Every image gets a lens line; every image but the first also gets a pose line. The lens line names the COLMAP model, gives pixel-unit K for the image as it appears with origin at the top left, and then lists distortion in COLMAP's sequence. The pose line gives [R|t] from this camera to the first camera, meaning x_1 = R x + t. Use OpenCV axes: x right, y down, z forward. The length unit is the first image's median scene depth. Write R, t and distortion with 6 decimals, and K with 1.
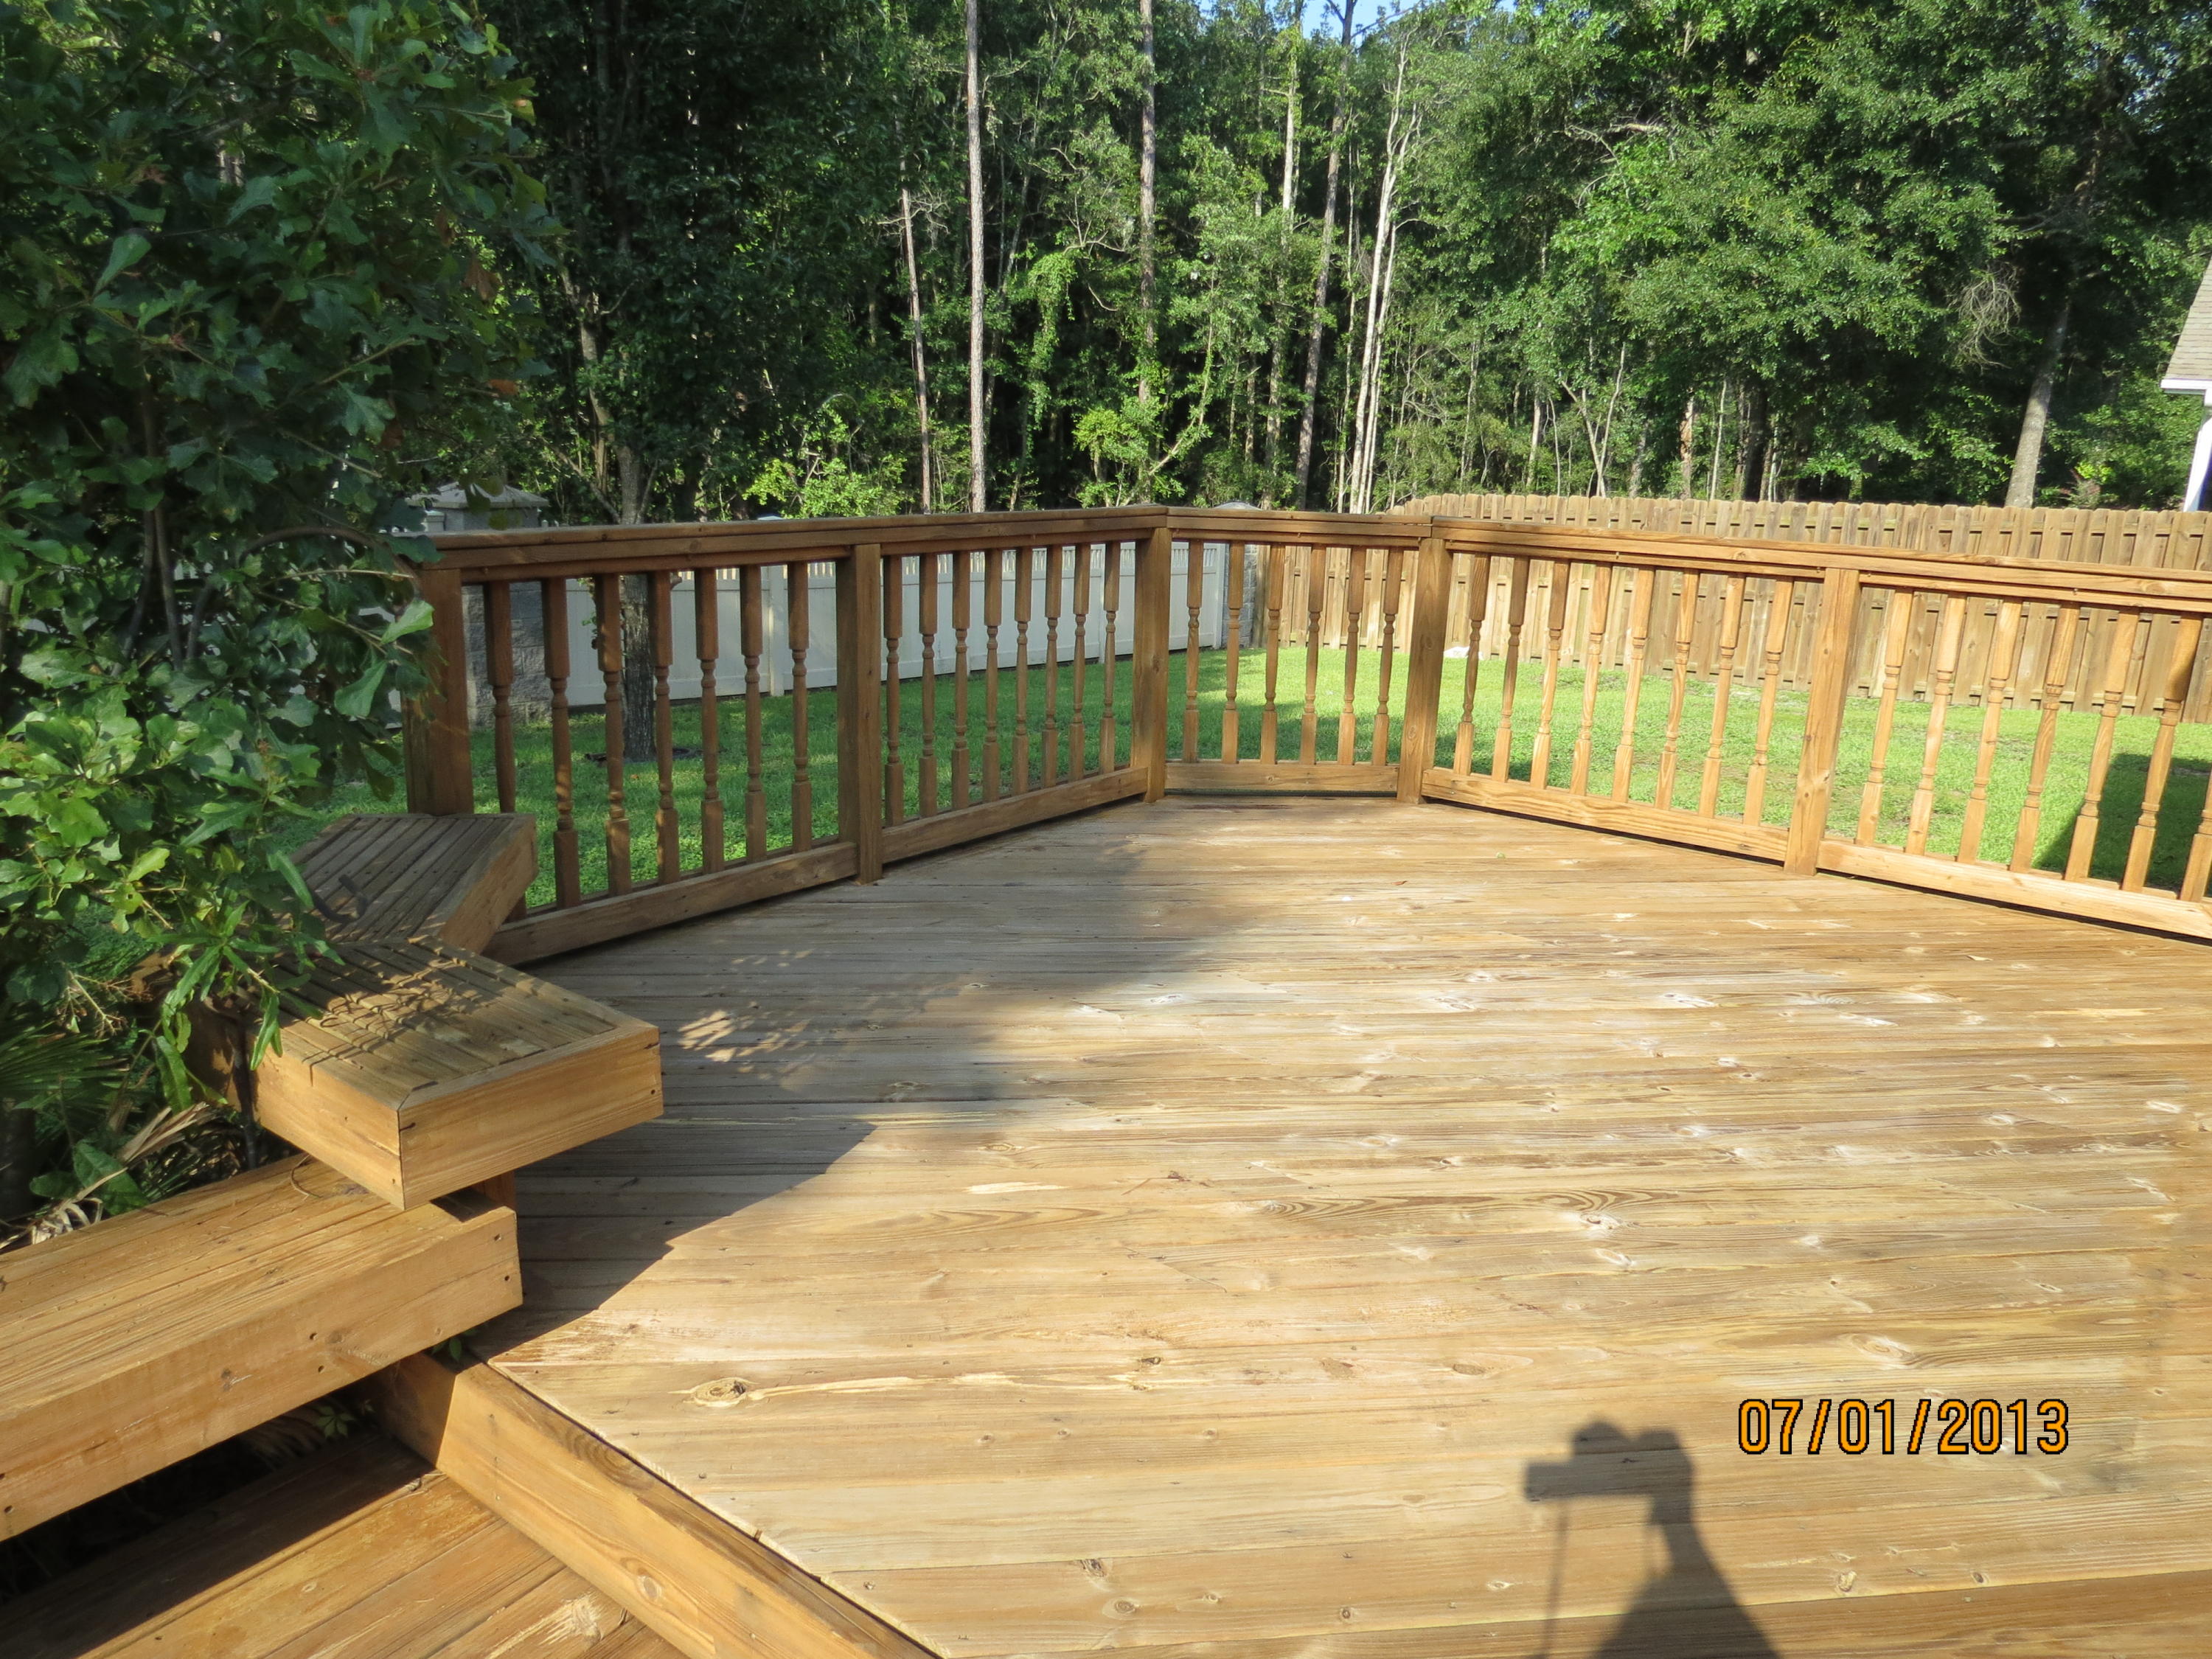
lens RADIAL K [[1565.0, 0, 1106.0], [0, 1565.0, 829.5], [0, 0, 1]] dist [-0.047833, 0.031425]
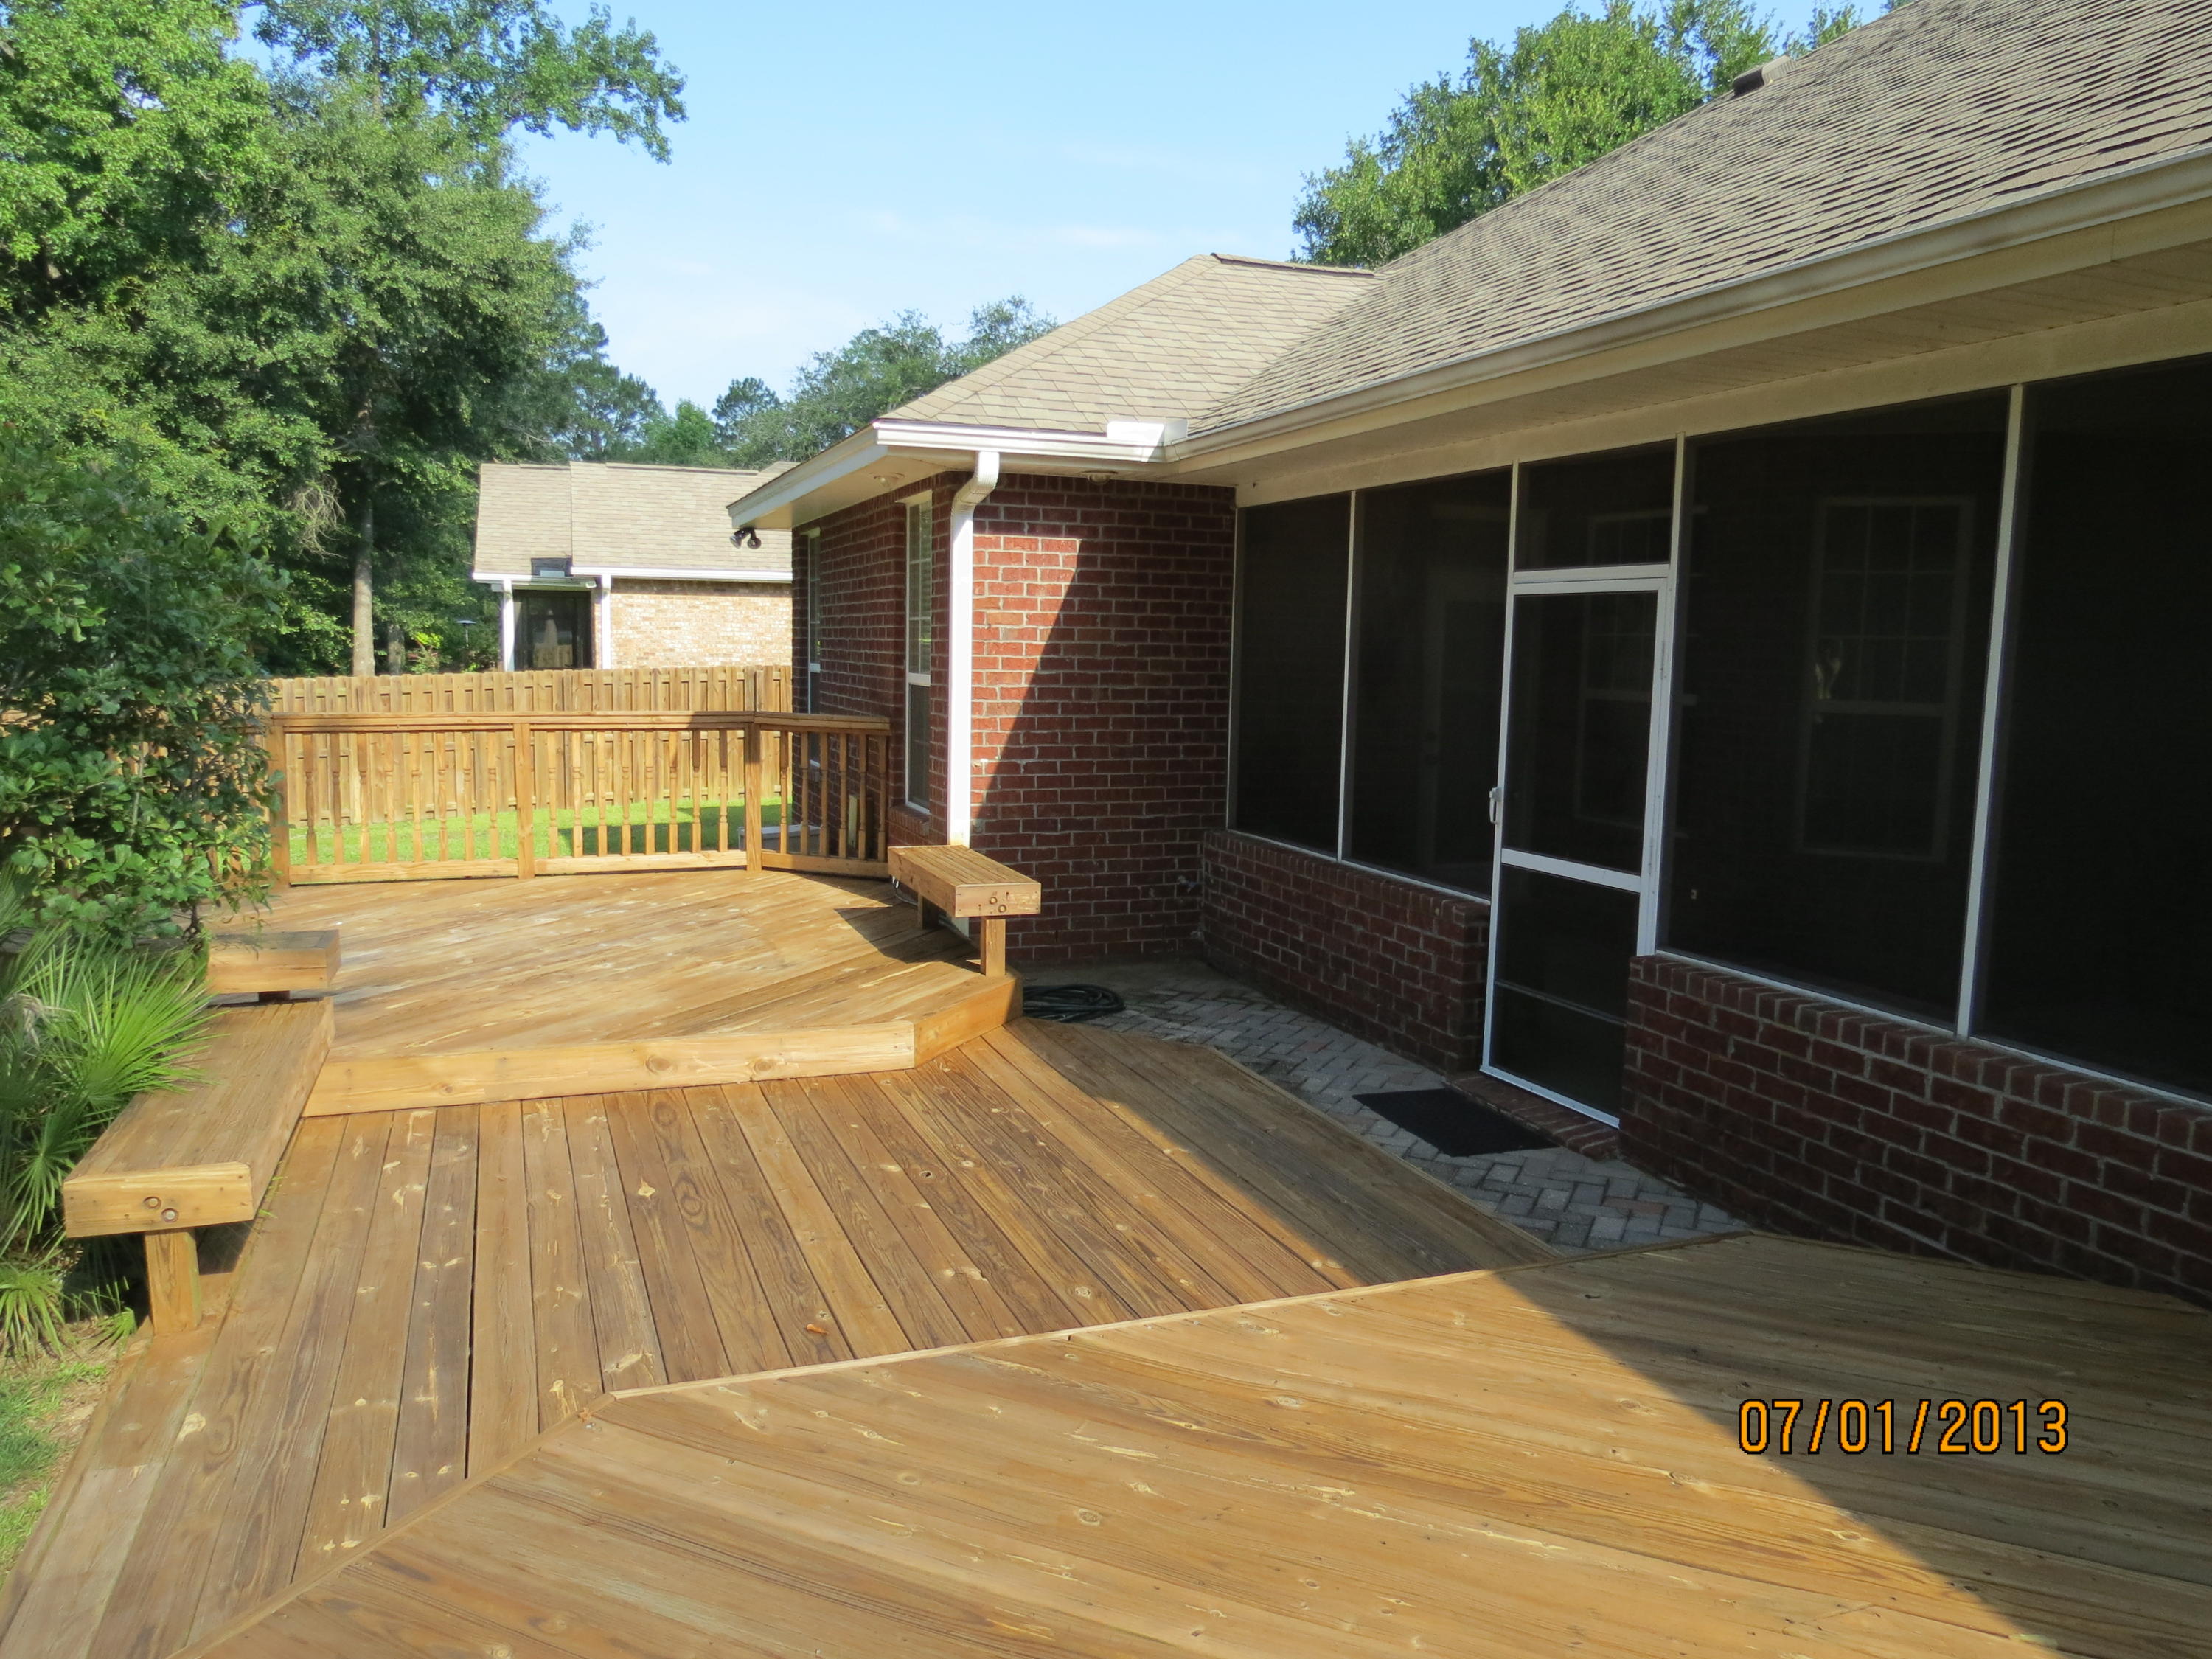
lens RADIAL K [[1559.8, 0, 1110.5], [0, 1559.8, 819.0], [0, 0, 1]] dist [-0.037327, 0.013500]
pose [[0.524980, -0.127407, 0.841525, -0.160386], [0.214109, 0.976705, 0.014303, 0.016980], [-0.823744, 0.172669, 0.540029, -0.134153]]
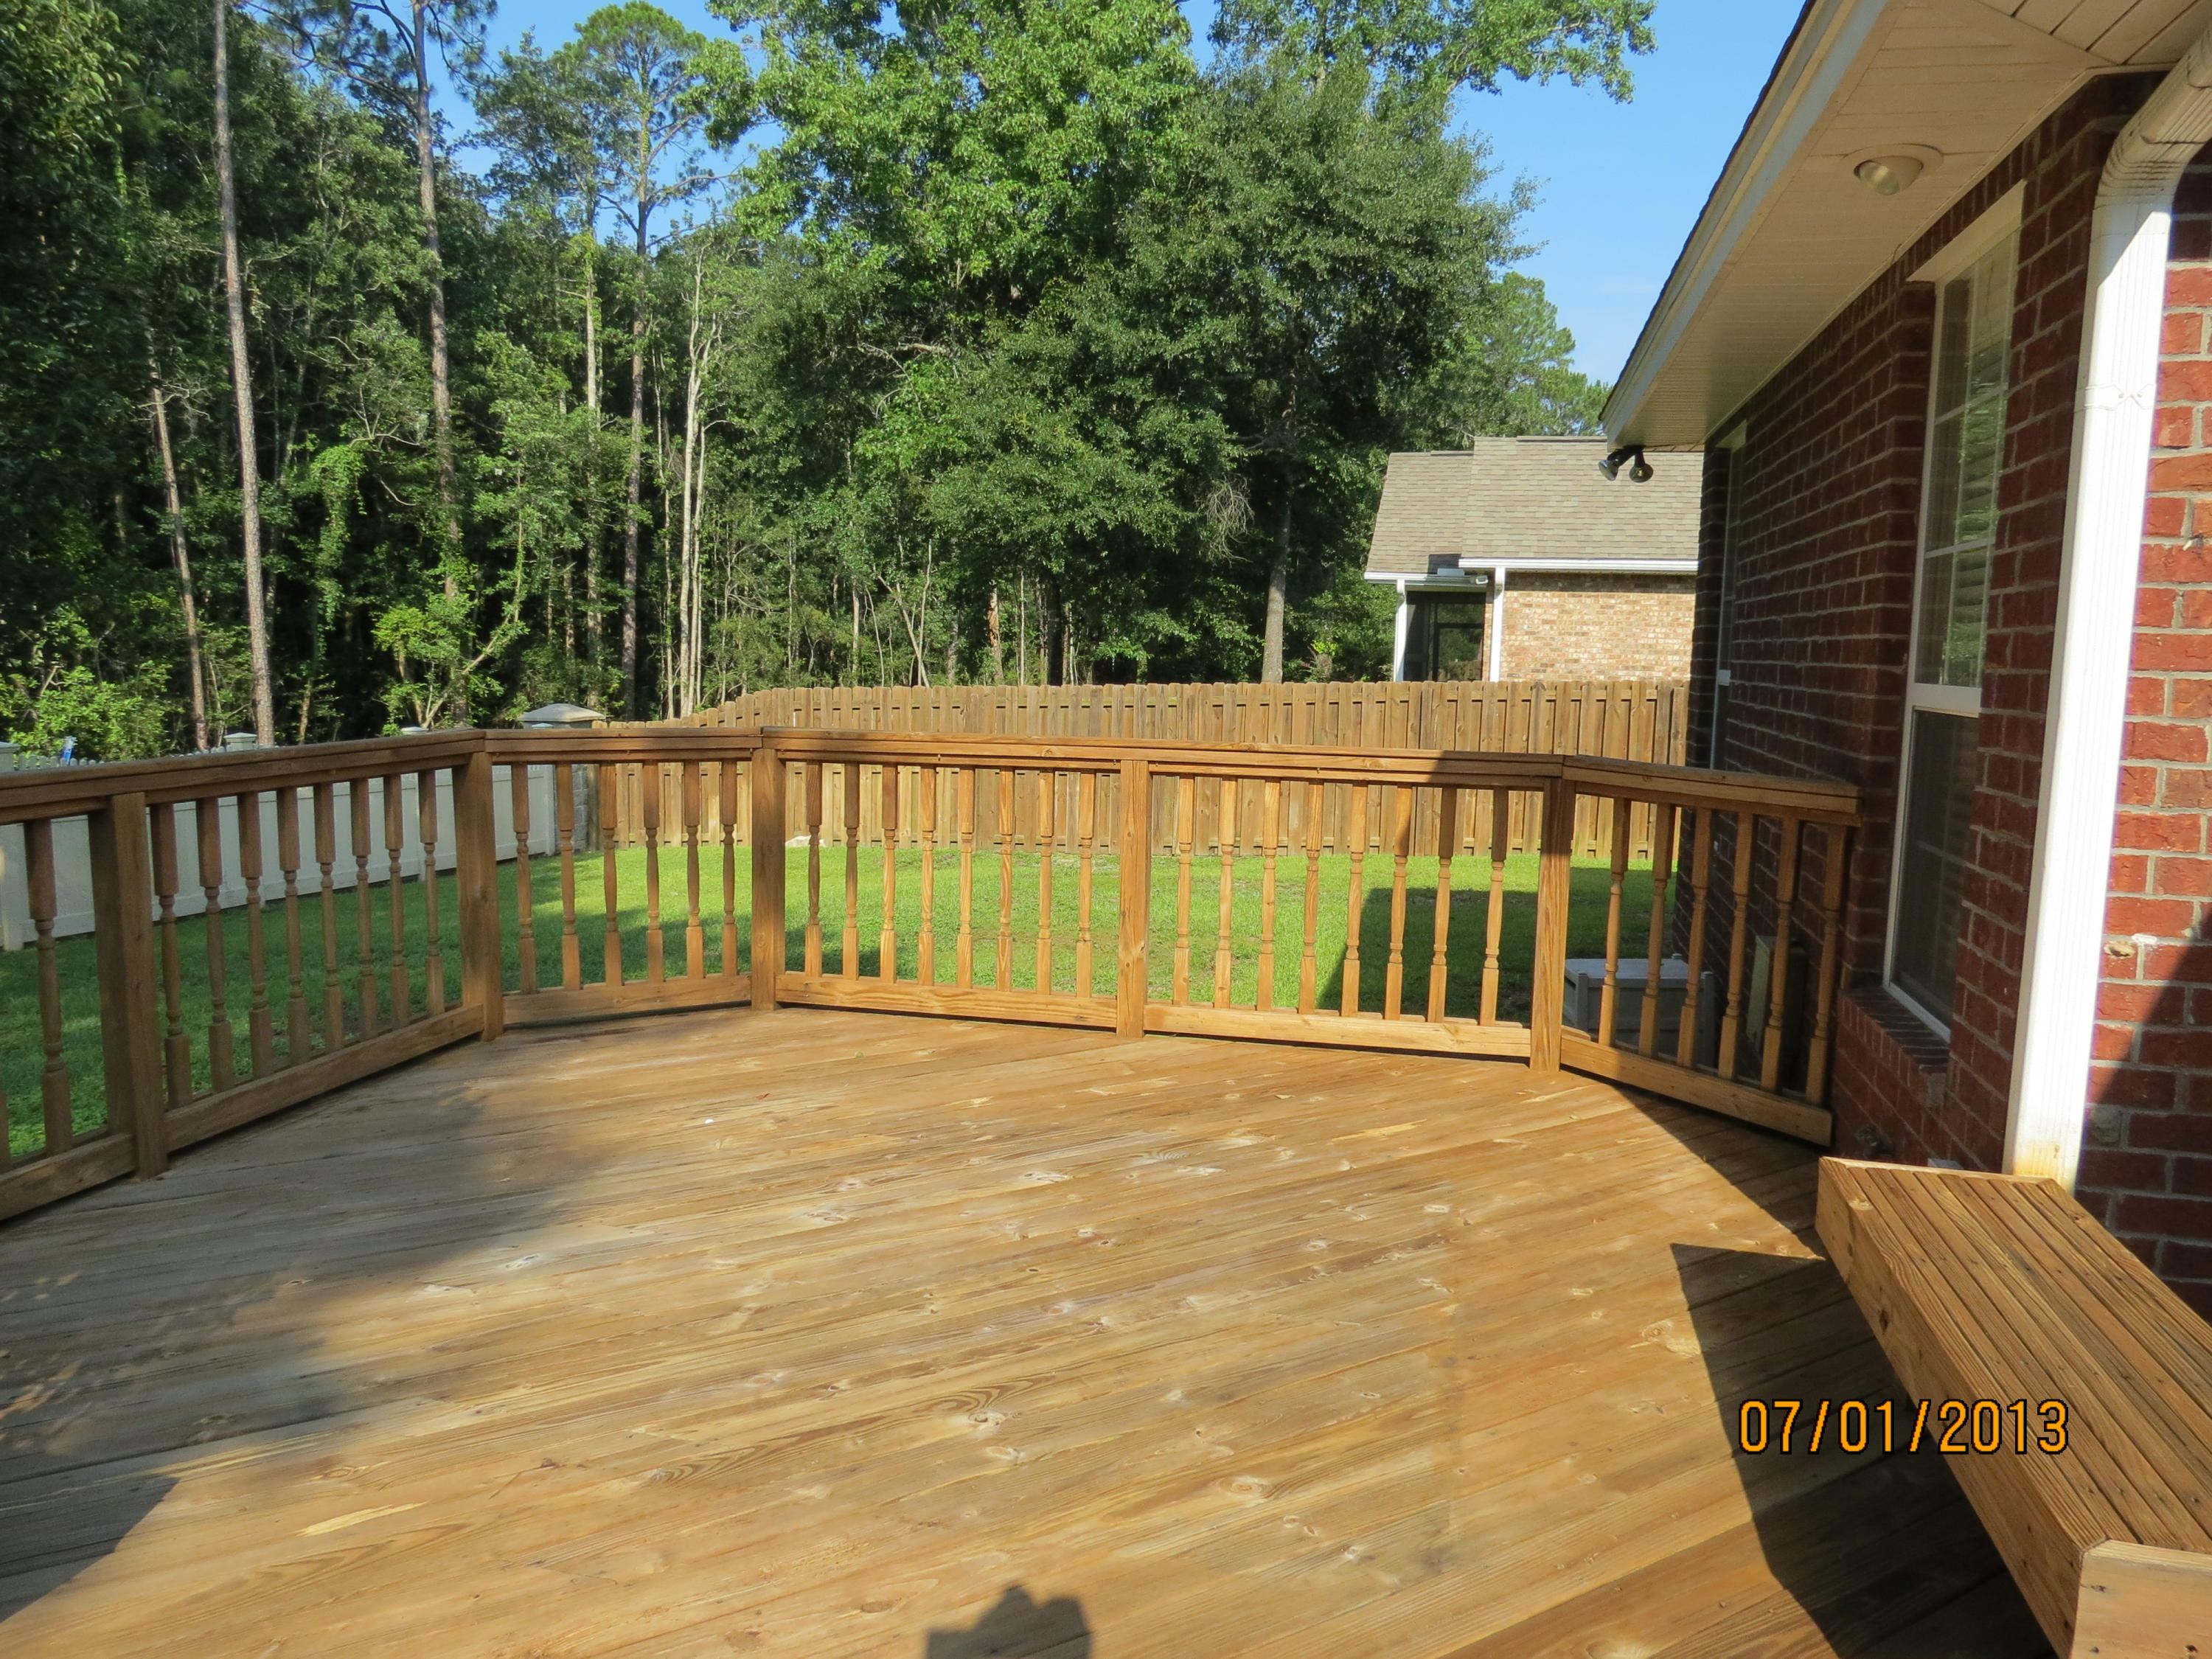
lens RADIAL K [[1559.8, 0, 1110.5], [0, 1559.8, 819.0], [0, 0, 1]] dist [-0.037327, 0.013500]
pose [[0.912305, -0.064742, 0.404361, 0.000294], [0.113932, 0.988567, -0.098769, -0.003258], [-0.393344, 0.136177, 0.909251, -0.002251]]
